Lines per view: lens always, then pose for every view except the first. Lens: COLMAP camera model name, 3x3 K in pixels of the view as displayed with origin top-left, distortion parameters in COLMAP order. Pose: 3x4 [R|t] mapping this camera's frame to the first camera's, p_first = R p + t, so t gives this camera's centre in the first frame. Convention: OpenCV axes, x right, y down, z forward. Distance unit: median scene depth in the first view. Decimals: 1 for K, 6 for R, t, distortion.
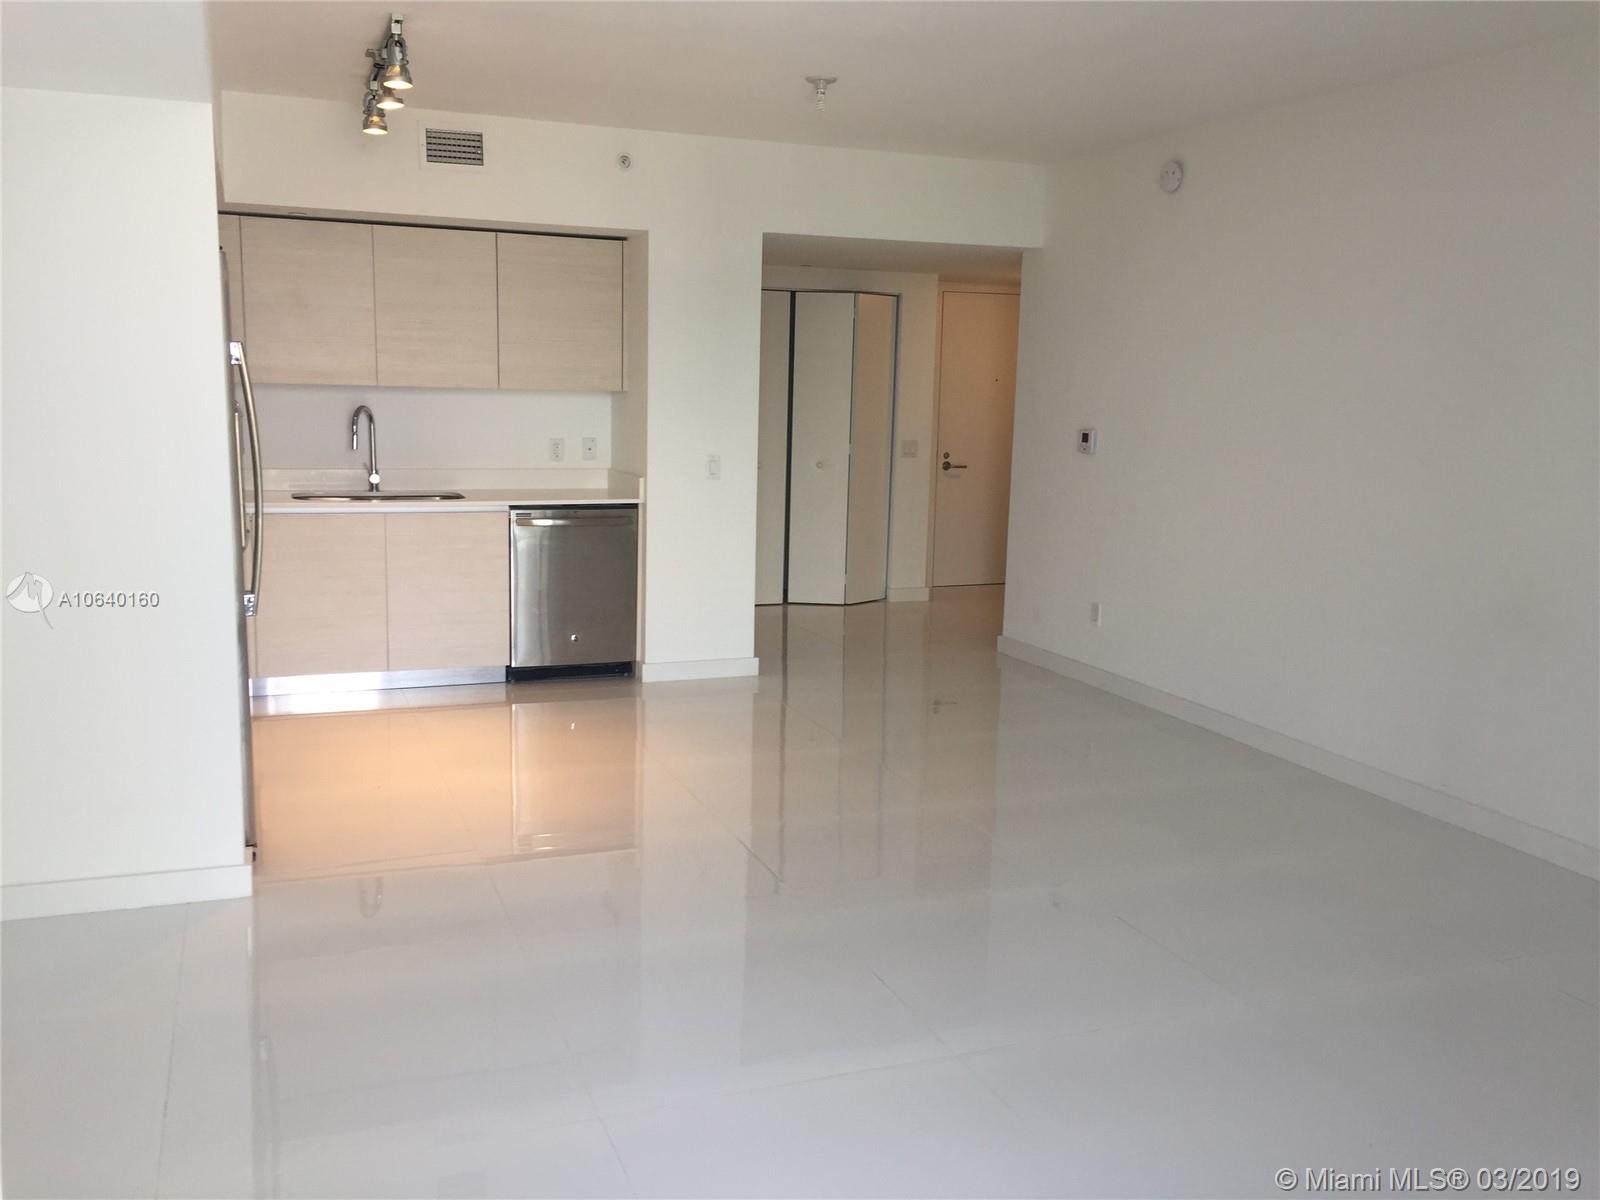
lens RADIAL K [[1375.1, 0, 800.0], [0, 1375.1, 600.0], [0, 0, 1]] dist [0.049693, -0.051339]
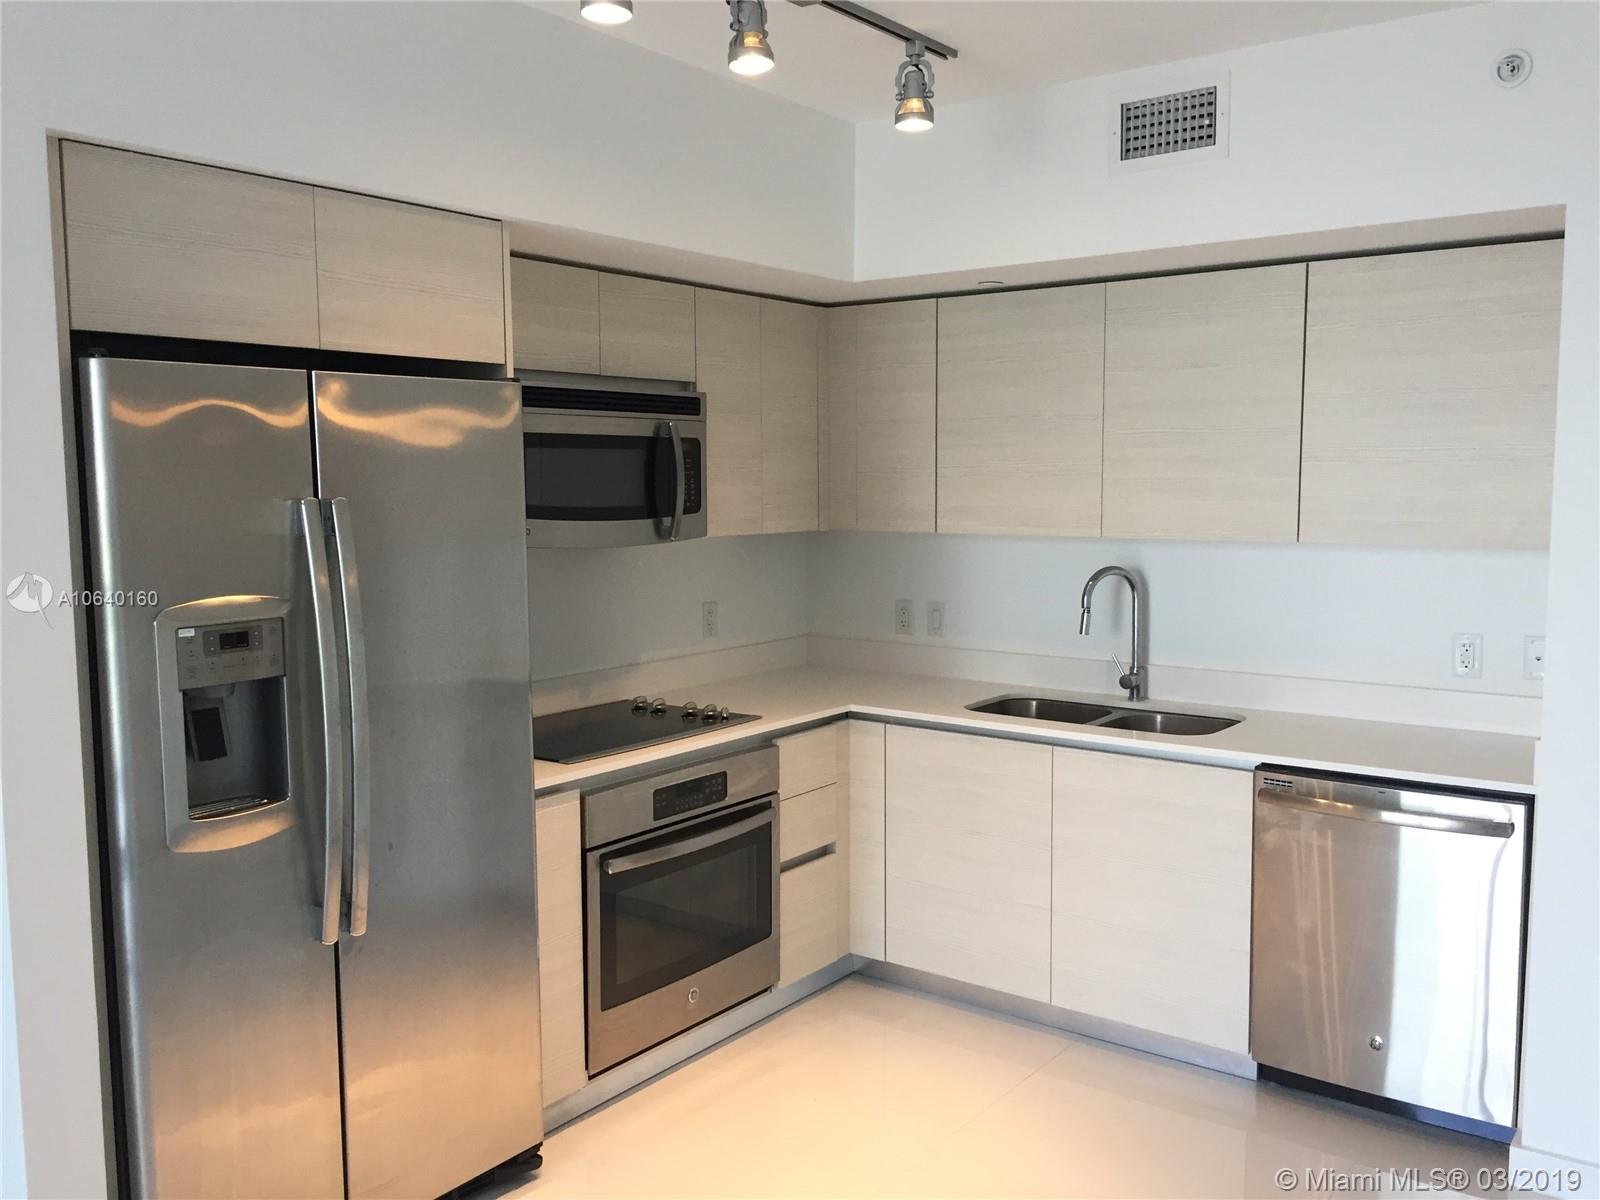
lens RADIAL K [[1351.6, 0, 800.0], [0, 1351.6, 600.0], [0, 0, 1]] dist [0.005983, 0.001274]
pose [[0.525890, 0.052203, -0.848949, 0.136954], [-0.119720, 0.992721, -0.013119, -0.098670], [0.842084, 0.108536, 0.528312, 0.545367]]
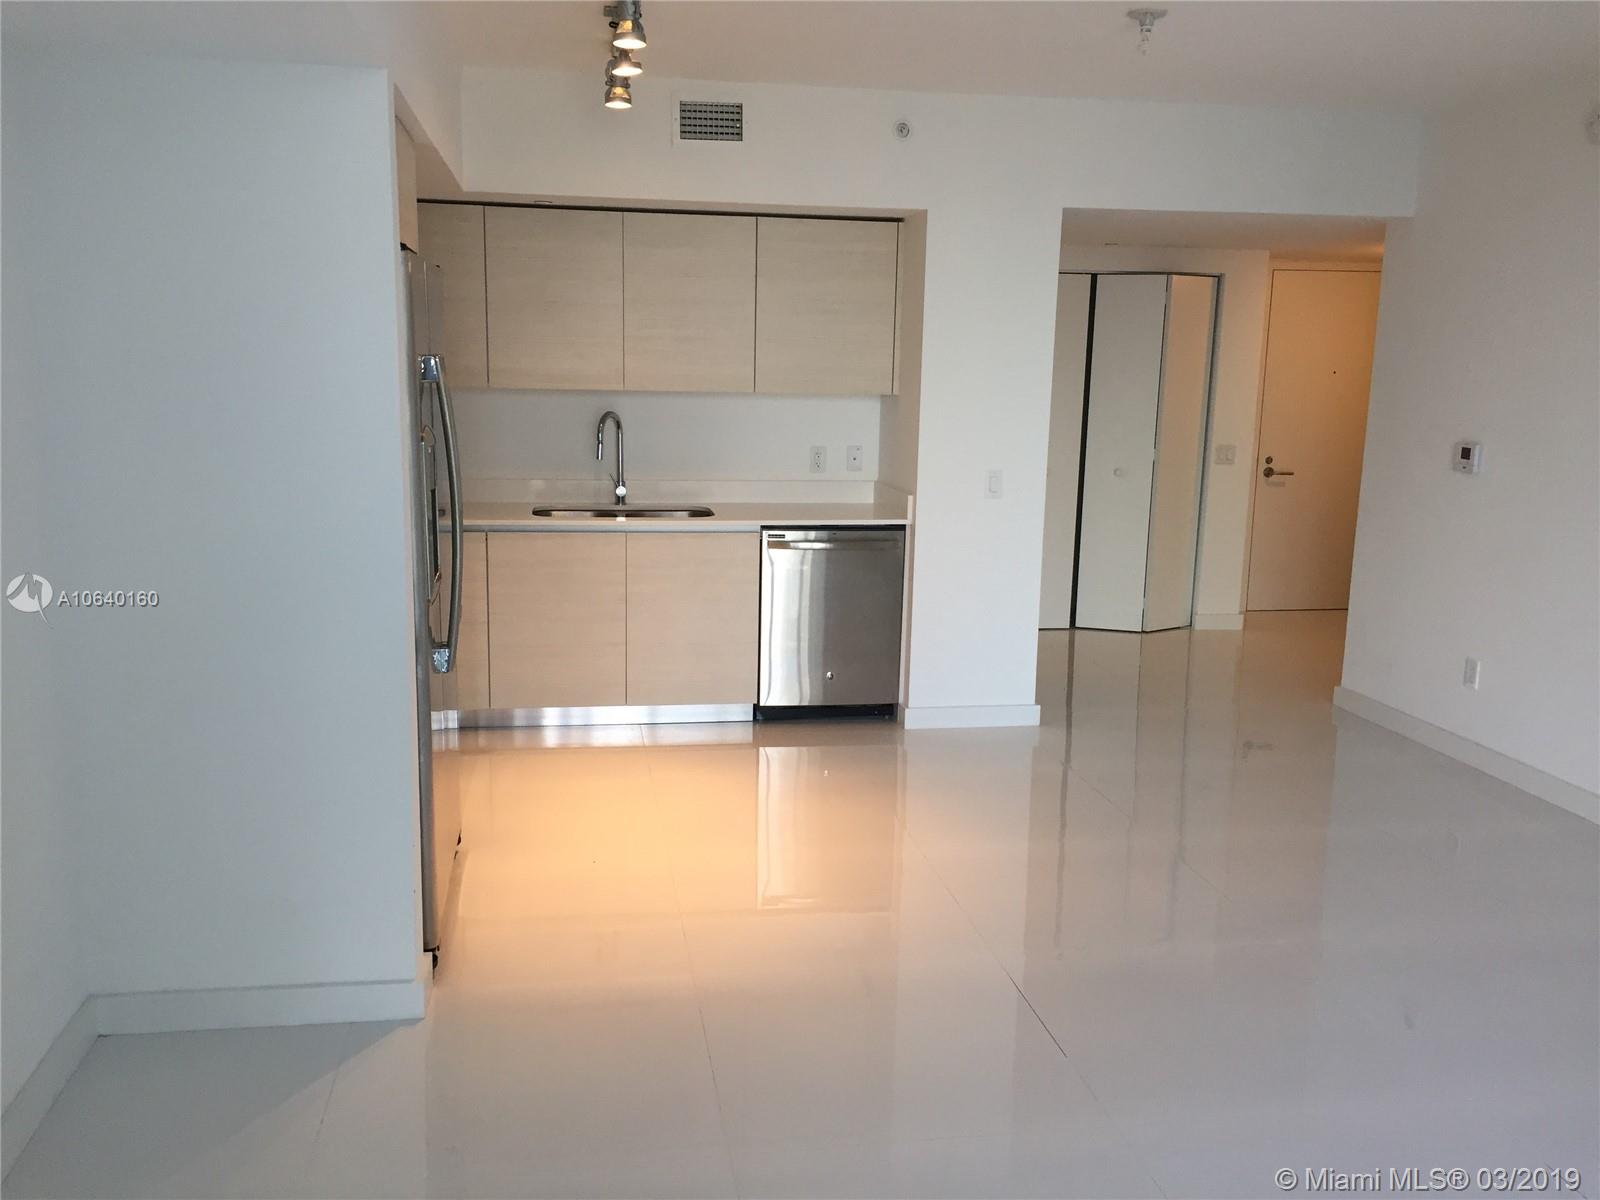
lens RADIAL K [[1375.1, 0, 800.0], [0, 1375.1, 600.0], [0, 0, 1]] dist [0.049693, -0.051339]
pose [[0.979087, 0.031202, -0.201034, -0.006536], [-0.028255, 0.999447, 0.017515, -0.035201], [0.201470, -0.011469, 0.979428, 0.131082]]
